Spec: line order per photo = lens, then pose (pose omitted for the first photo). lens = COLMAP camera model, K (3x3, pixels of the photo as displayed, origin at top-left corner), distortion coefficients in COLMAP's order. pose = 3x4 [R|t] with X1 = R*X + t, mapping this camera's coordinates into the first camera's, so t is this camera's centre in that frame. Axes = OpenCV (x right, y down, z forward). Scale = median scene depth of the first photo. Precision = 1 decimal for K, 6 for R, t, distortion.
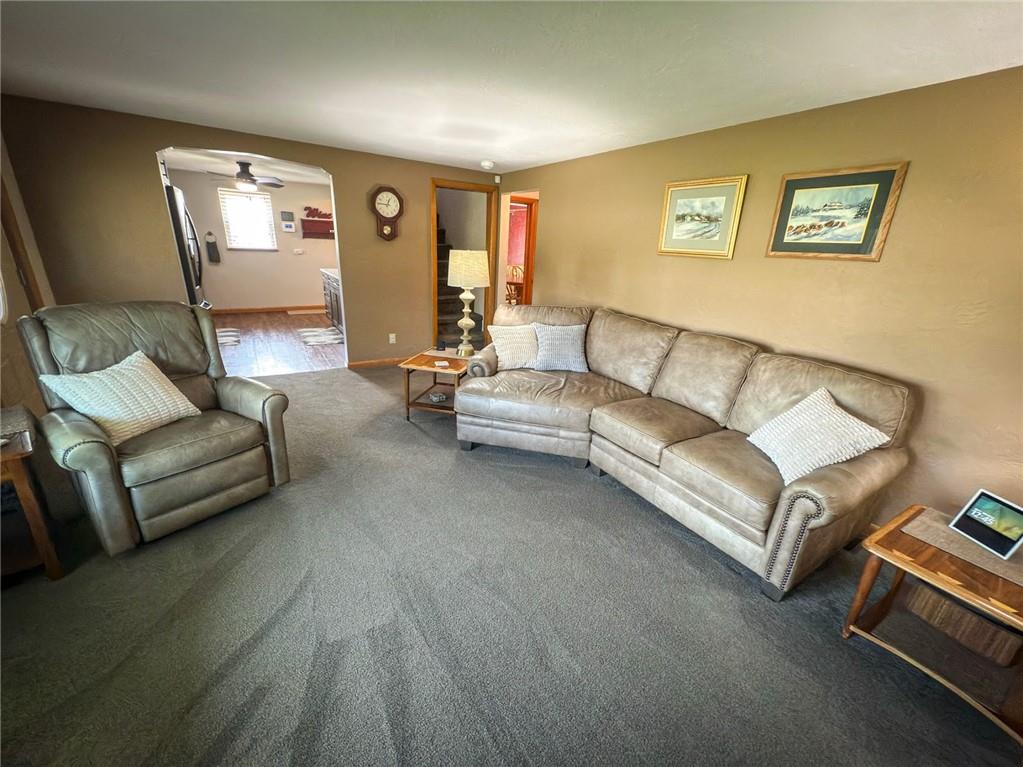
lens RADIAL K [[410.0, 0, 516.4], [0, 410.0, 380.9], [0, 0, 1]] dist [0.004033, -0.000572]
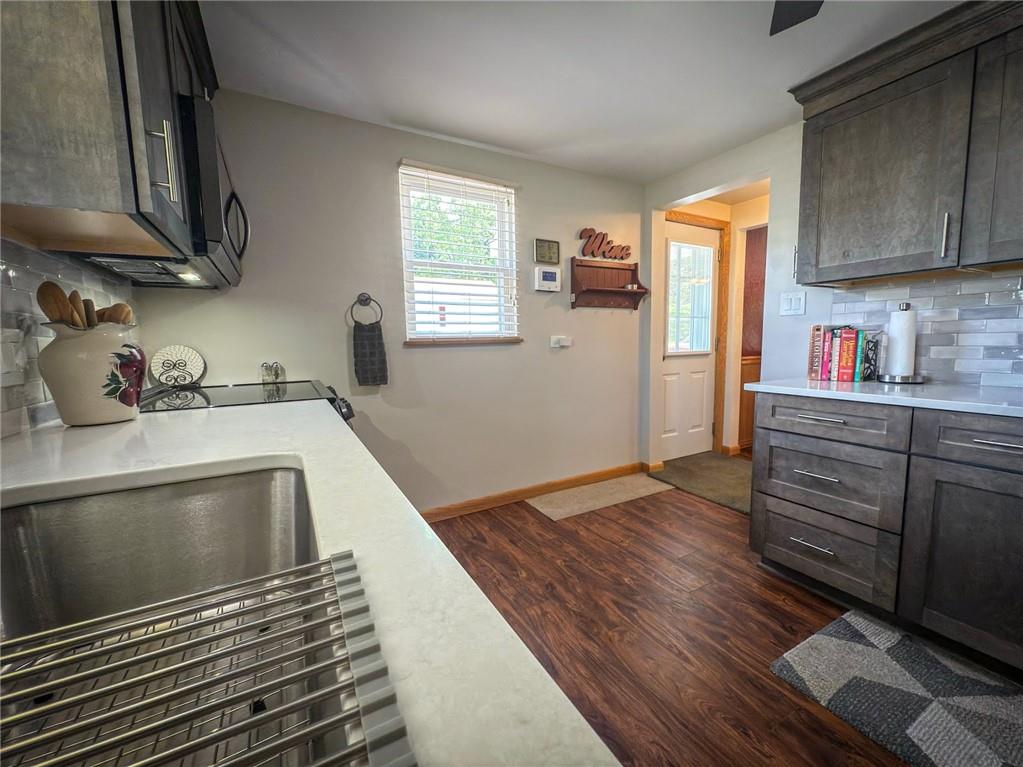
lens RADIAL K [[410.0, 0, 511.9], [0, 410.0, 383.4], [0, 0, 1]] dist [0.004033, -0.000572]
pose [[0.996447, -0.060036, -0.059060, -1.571324], [0.045318, 0.973342, -0.224839, -0.551714], [0.070984, 0.221364, 0.972604, 1.810494]]
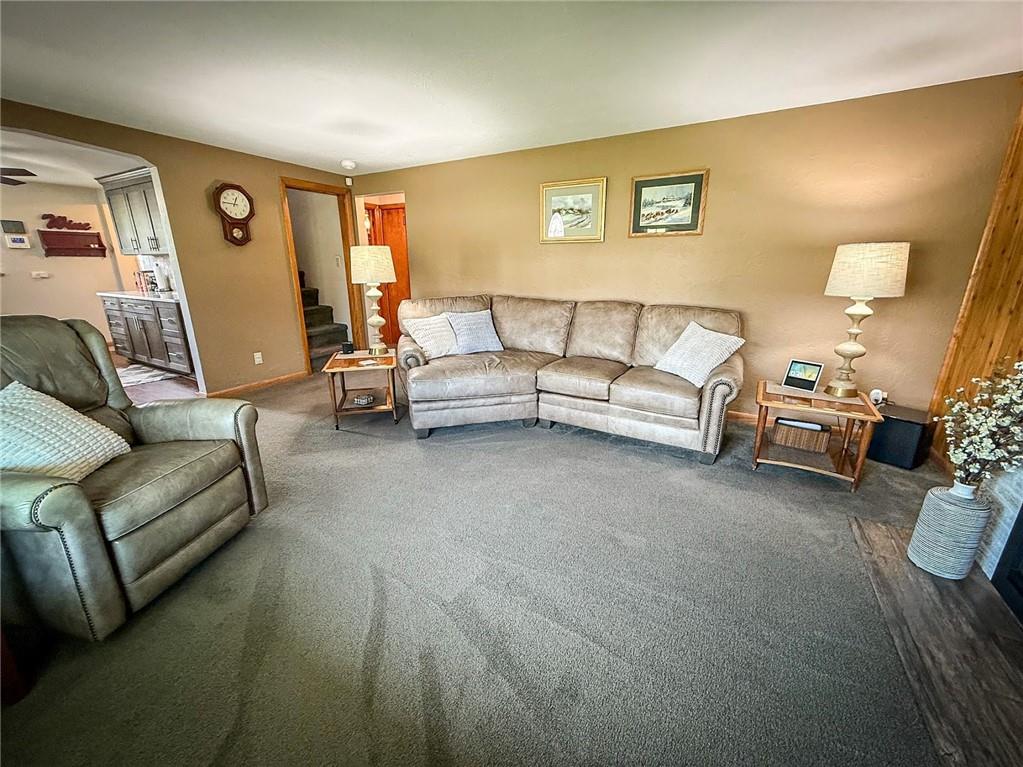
lens RADIAL K [[410.0, 0, 512.3], [0, 410.0, 379.9], [0, 0, 1]] dist [0.004033, -0.000572]
pose [[0.883253, -0.176237, 0.434516, -0.398101], [0.192732, 0.981232, 0.006210, 0.073741], [-0.427455, 0.078261, 0.900643, -0.011868]]
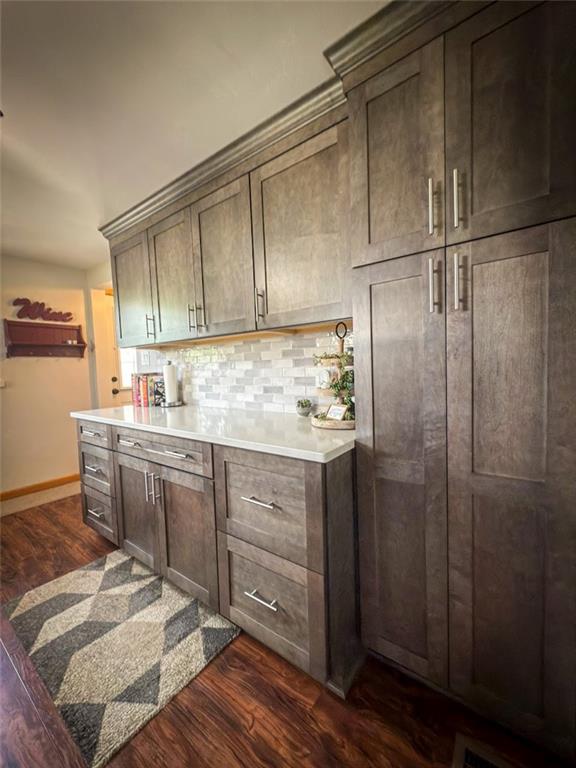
lens RADIAL K [[307.8, 0, 289.8], [0, 307.8, 385.3], [0, 0, 1]] dist [0.004033, -0.000572]
pose [[0.927811, -0.097093, 0.360193, -0.961275], [0.188530, 0.955199, -0.228149, -0.466721], [-0.321904, 0.279587, 0.904549, 1.589314]]
